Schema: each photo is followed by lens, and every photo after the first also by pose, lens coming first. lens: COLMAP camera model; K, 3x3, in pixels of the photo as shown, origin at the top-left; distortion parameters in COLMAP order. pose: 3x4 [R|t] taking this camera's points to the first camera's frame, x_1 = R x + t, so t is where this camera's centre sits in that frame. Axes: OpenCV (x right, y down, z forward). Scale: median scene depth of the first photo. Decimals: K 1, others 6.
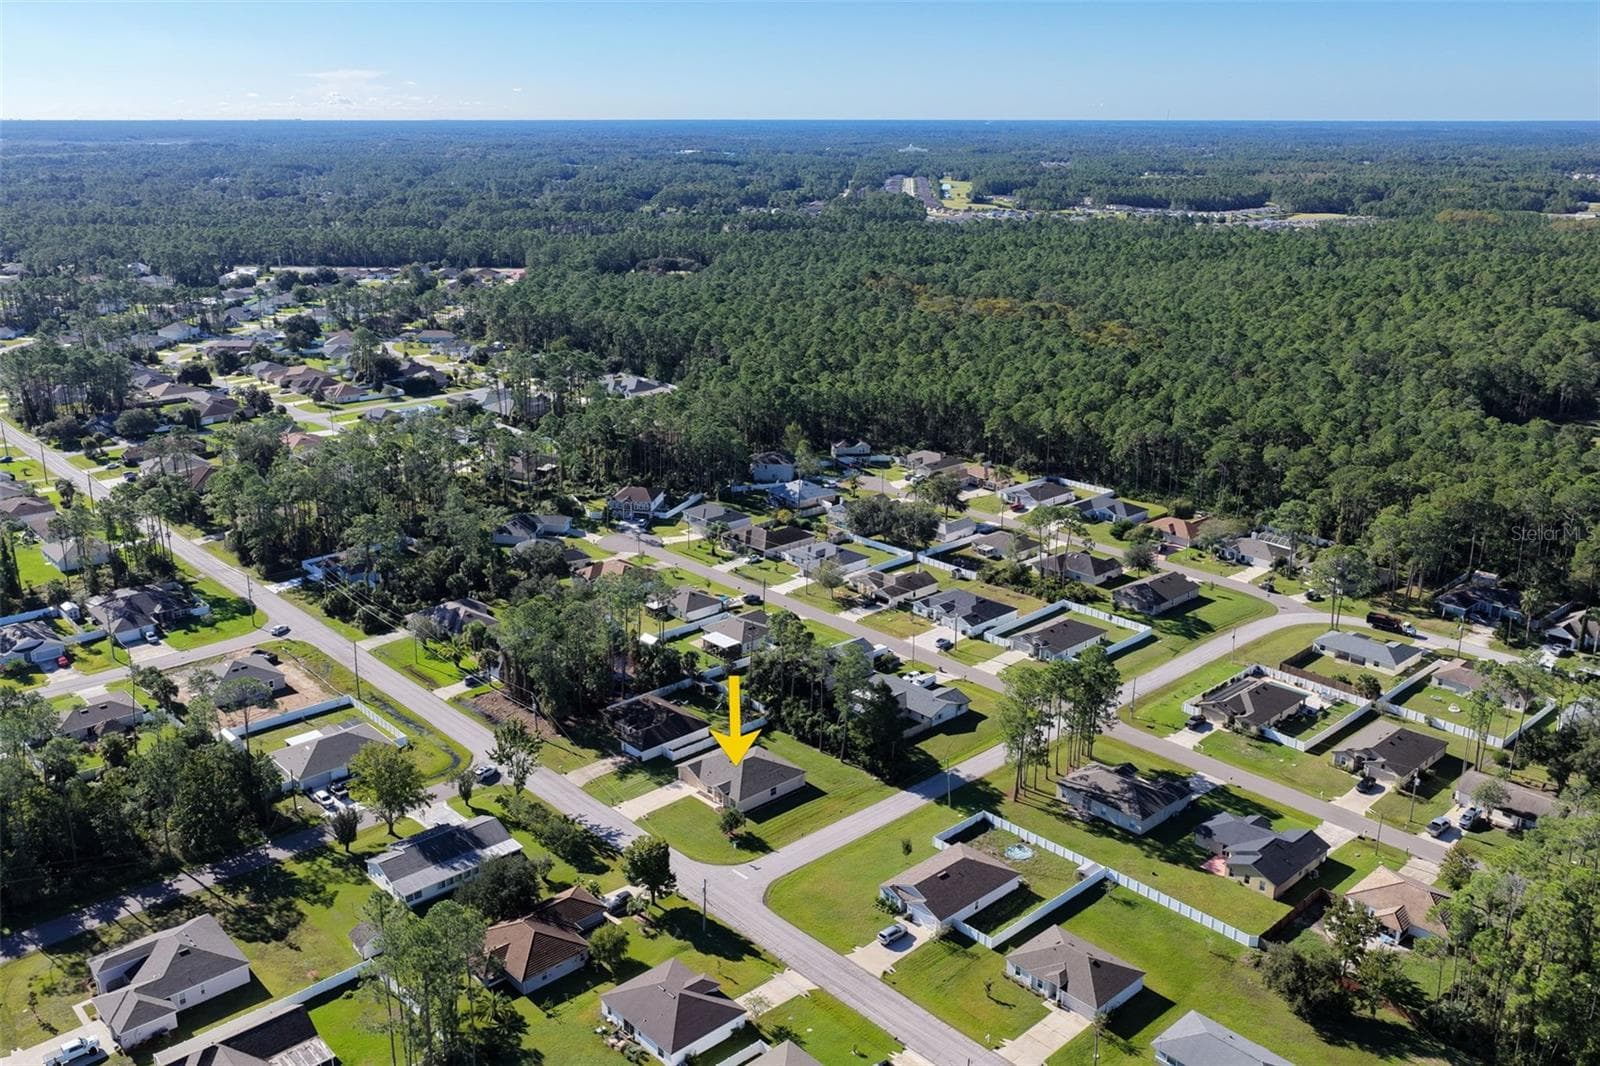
lens RADIAL K [[1335.0, 0, 800.0], [0, 1335.0, 533.0], [0, 0, 1]] dist [-0.009709, -0.000593]
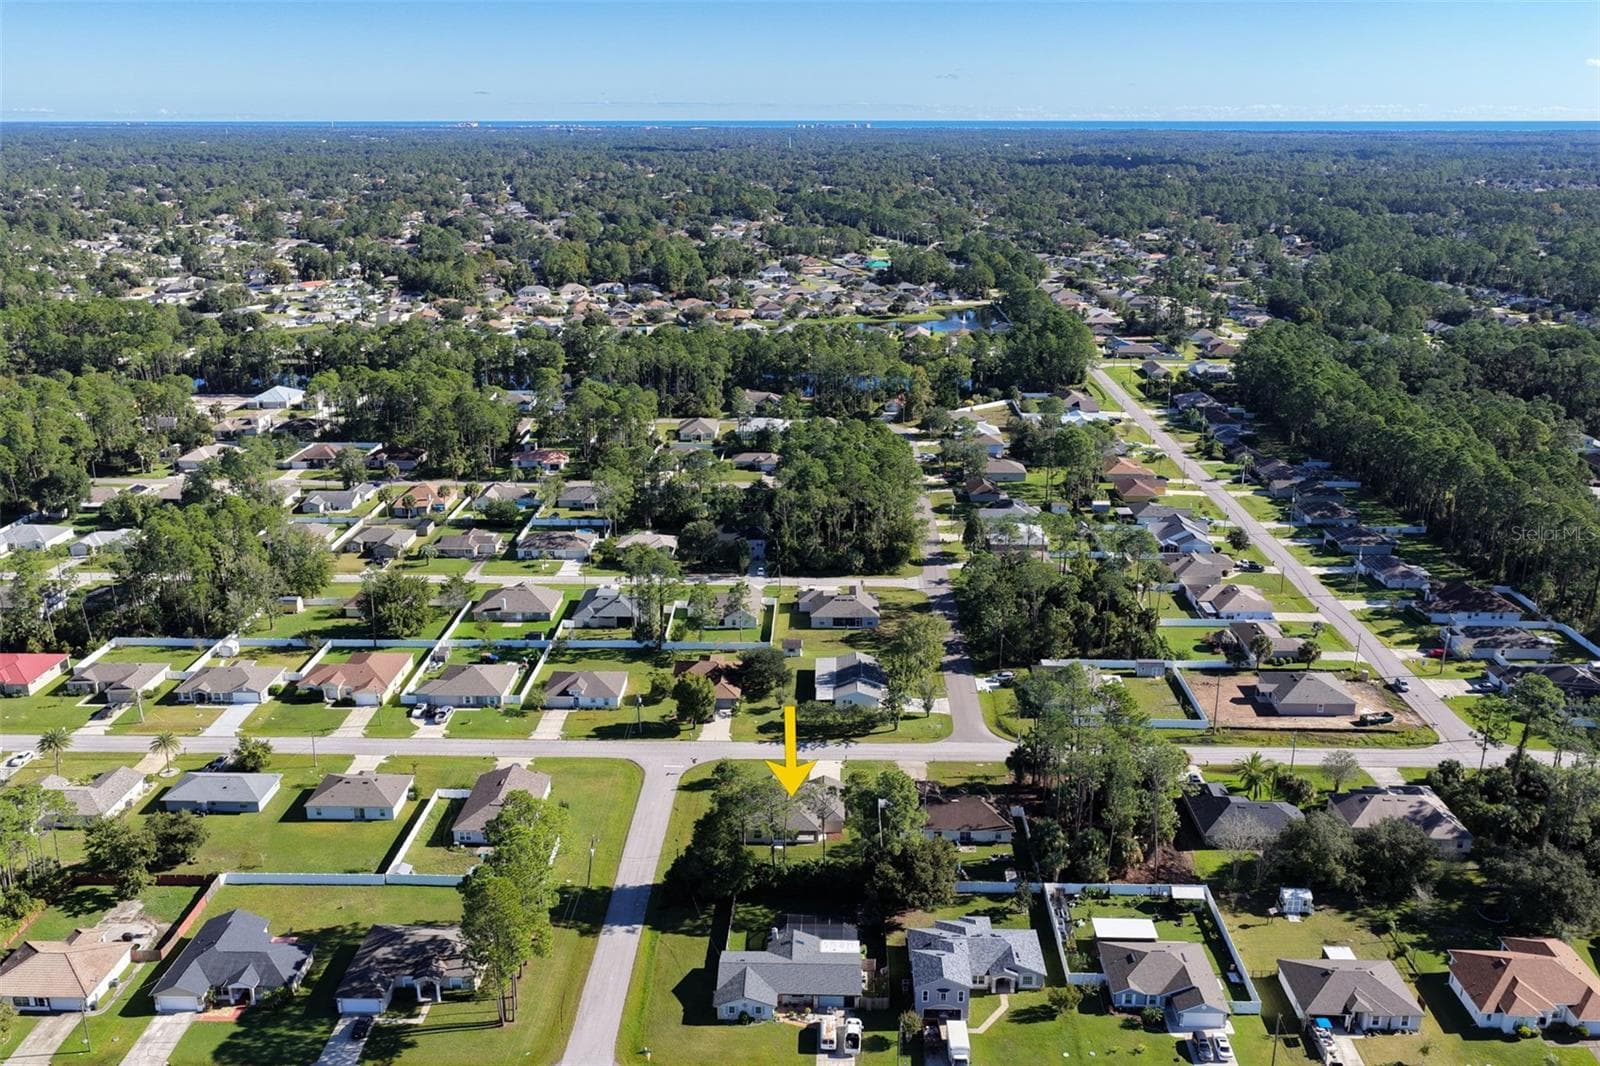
lens RADIAL K [[1326.6, 0, 784.5], [0, 1326.6, 526.1], [0, 0, 1]] dist [-0.004678, 0.008568]
pose [[-0.701694, 0.209930, -0.680849, 0.521030], [-0.212522, 0.850433, 0.481247, -0.413426], [0.680044, 0.482383, -0.552129, 1.322345]]
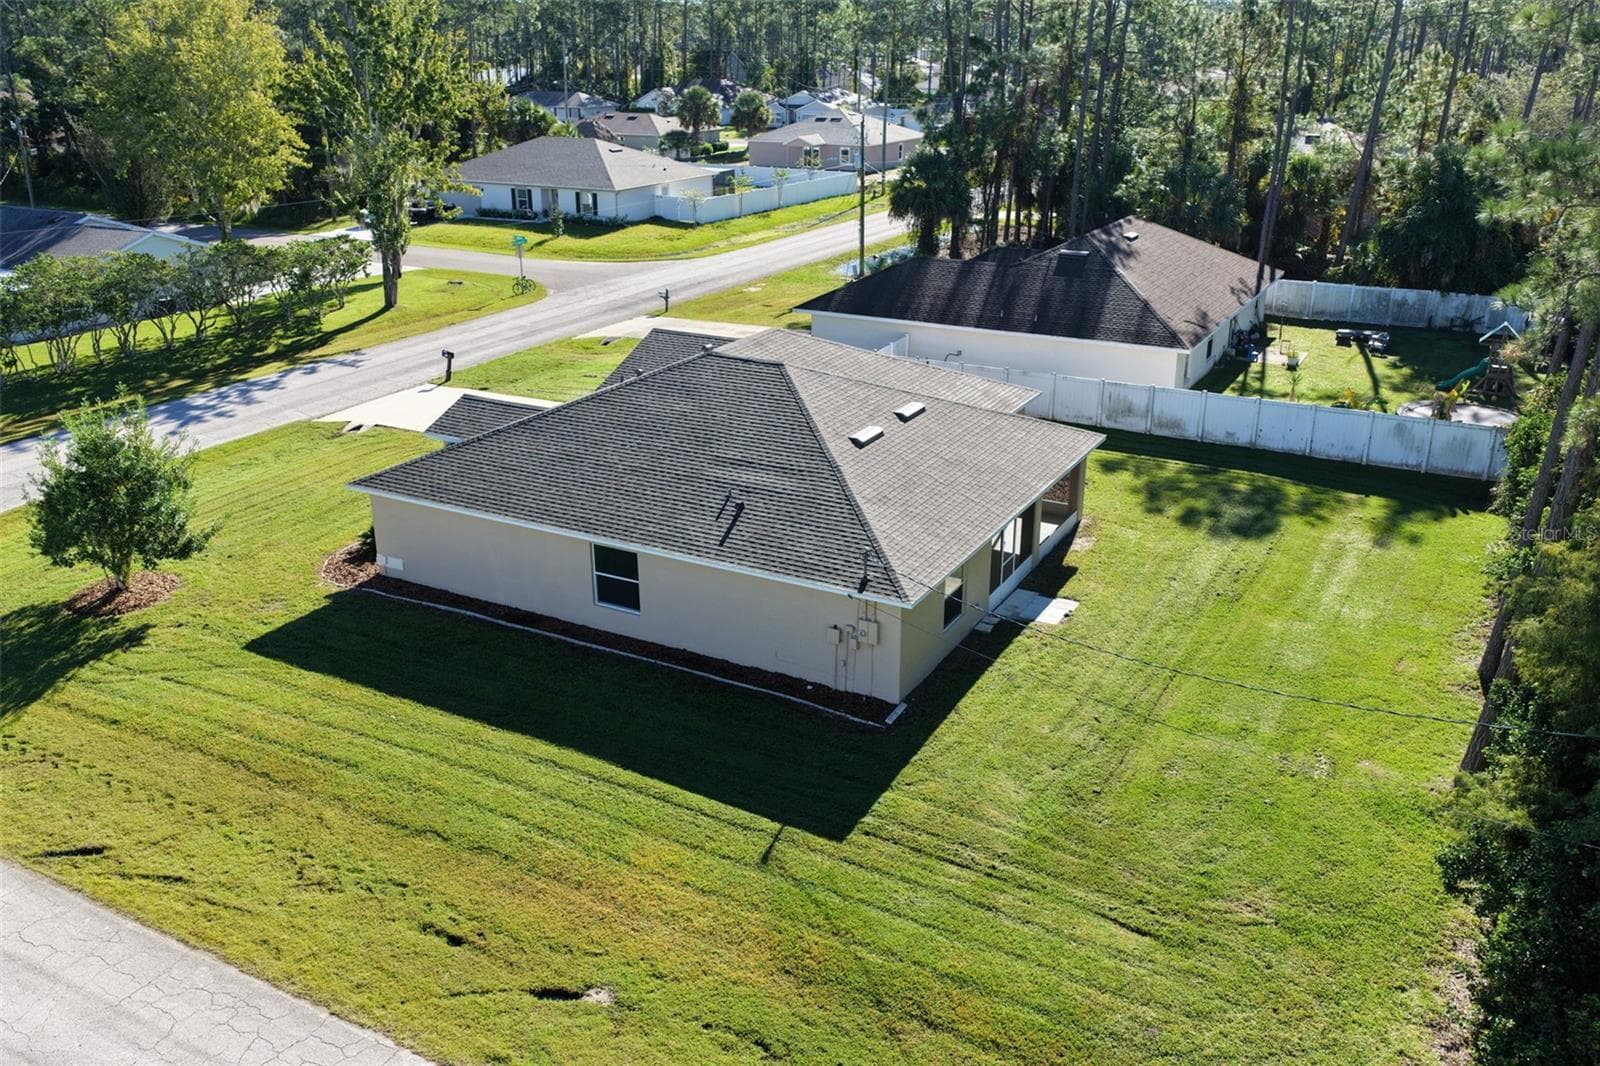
lens RADIAL K [[1325.5, 0, 803.4], [0, 1325.5, 530.4], [0, 0, 1]] dist [-0.005852, 0.011270]
pose [[0.325951, 0.333706, -0.884532, 0.096238], [-0.283416, 0.927088, 0.245322, 0.136710], [0.901904, 0.170728, 0.396763, 0.876670]]
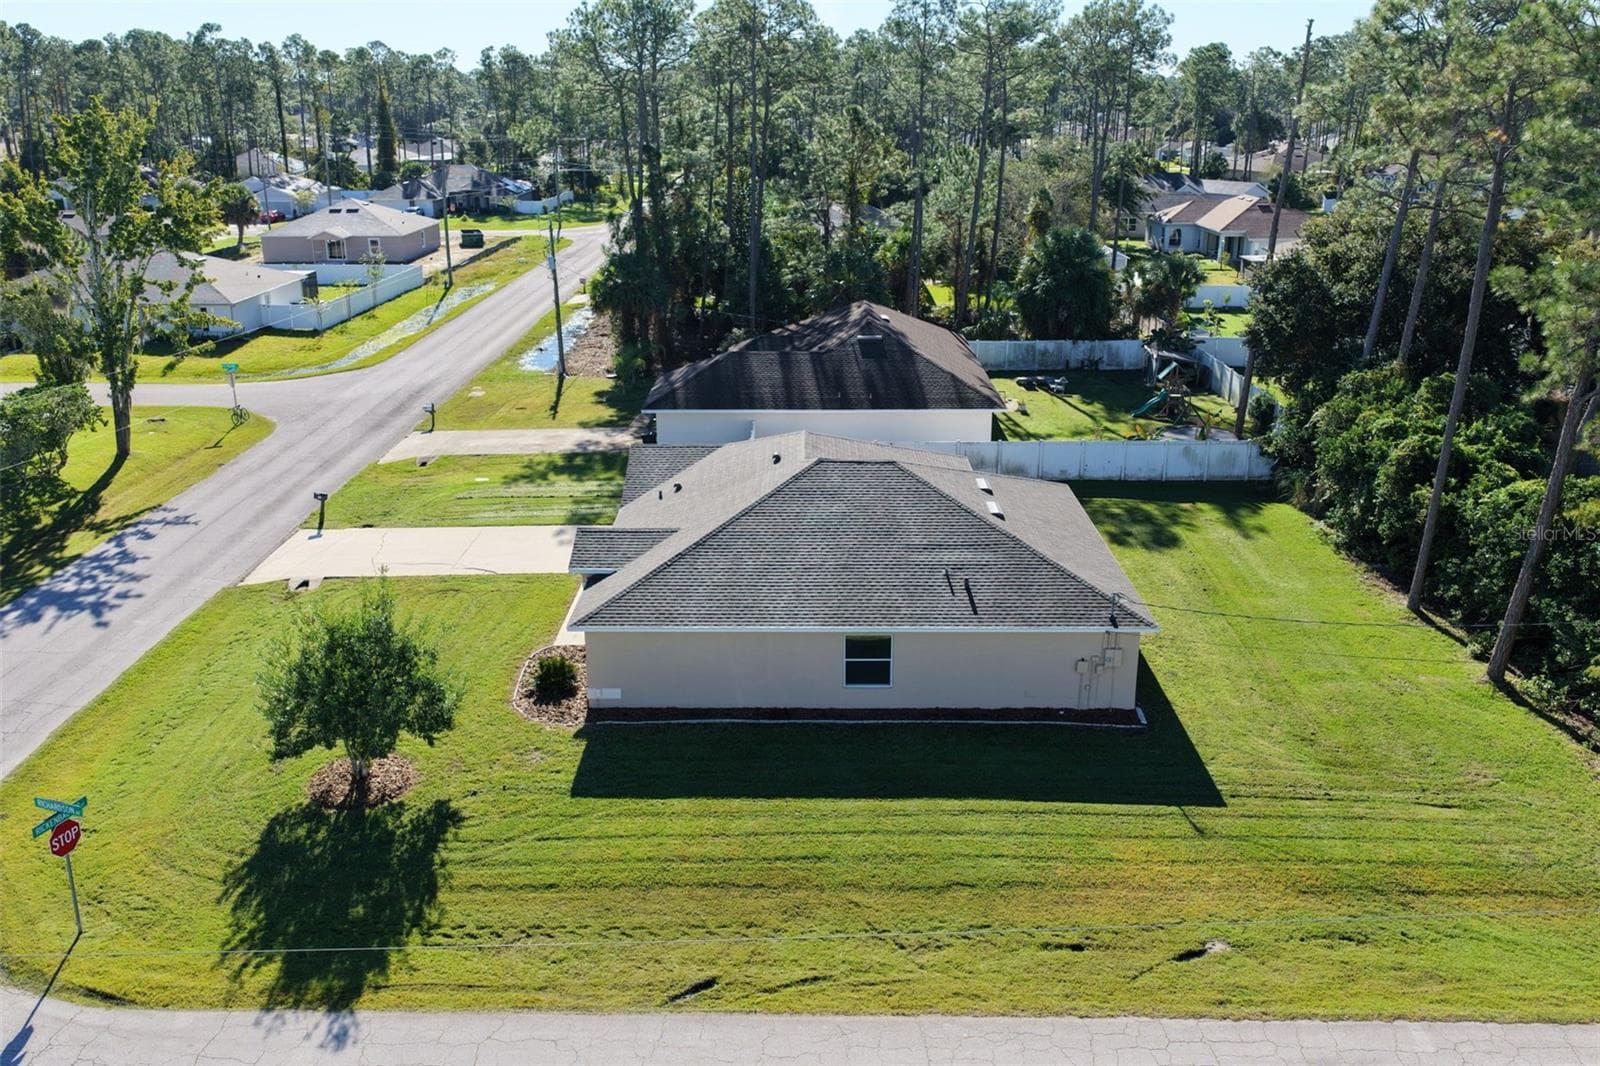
lens RADIAL K [[1325.5, 0, 803.4], [0, 1325.5, 530.4], [0, 0, 1]] dist [-0.005852, 0.011270]
pose [[0.731682, 0.212262, -0.647755, 0.067585], [-0.201730, 0.975141, 0.091675, 0.150636], [0.651112, 0.063595, 0.756313, 0.795903]]
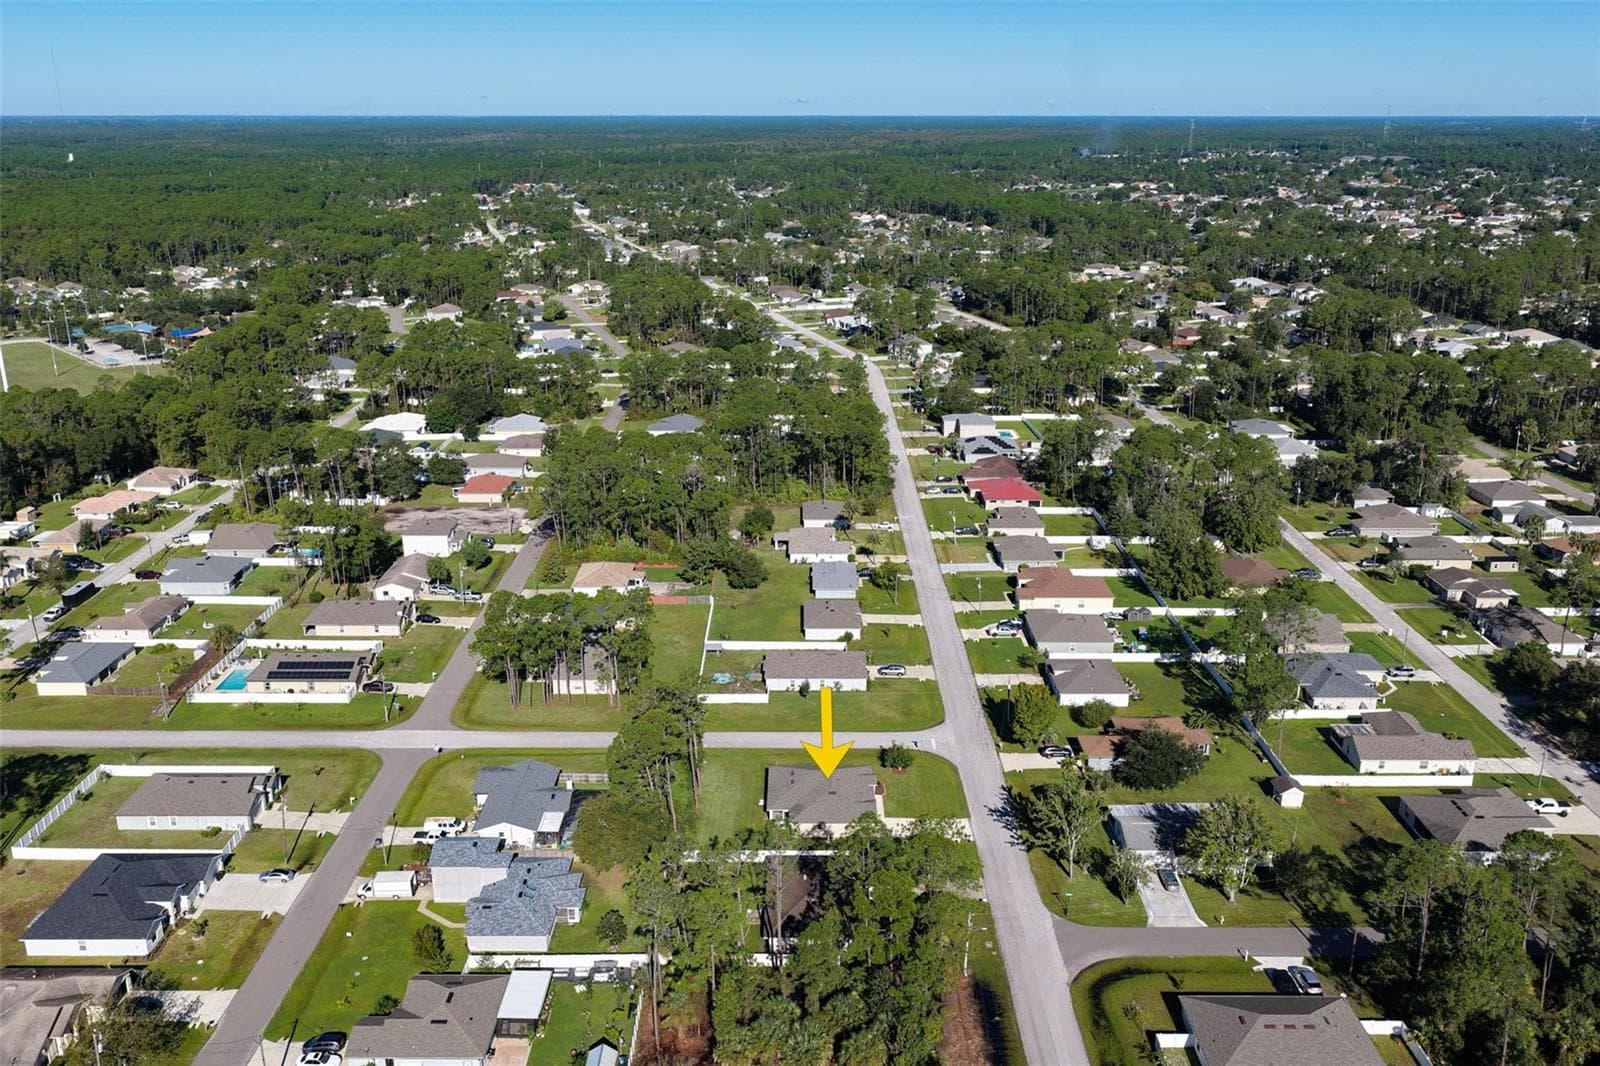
lens RADIAL K [[1325.5, 0, 803.4], [0, 1325.5, 530.4], [0, 0, 1]] dist [-0.005852, 0.011270]
pose [[-0.736256, -0.205698, 0.644682, -0.508962], [0.201646, 0.842713, 0.499172, -0.361360], [-0.645961, 0.497516, -0.578975, 1.315301]]
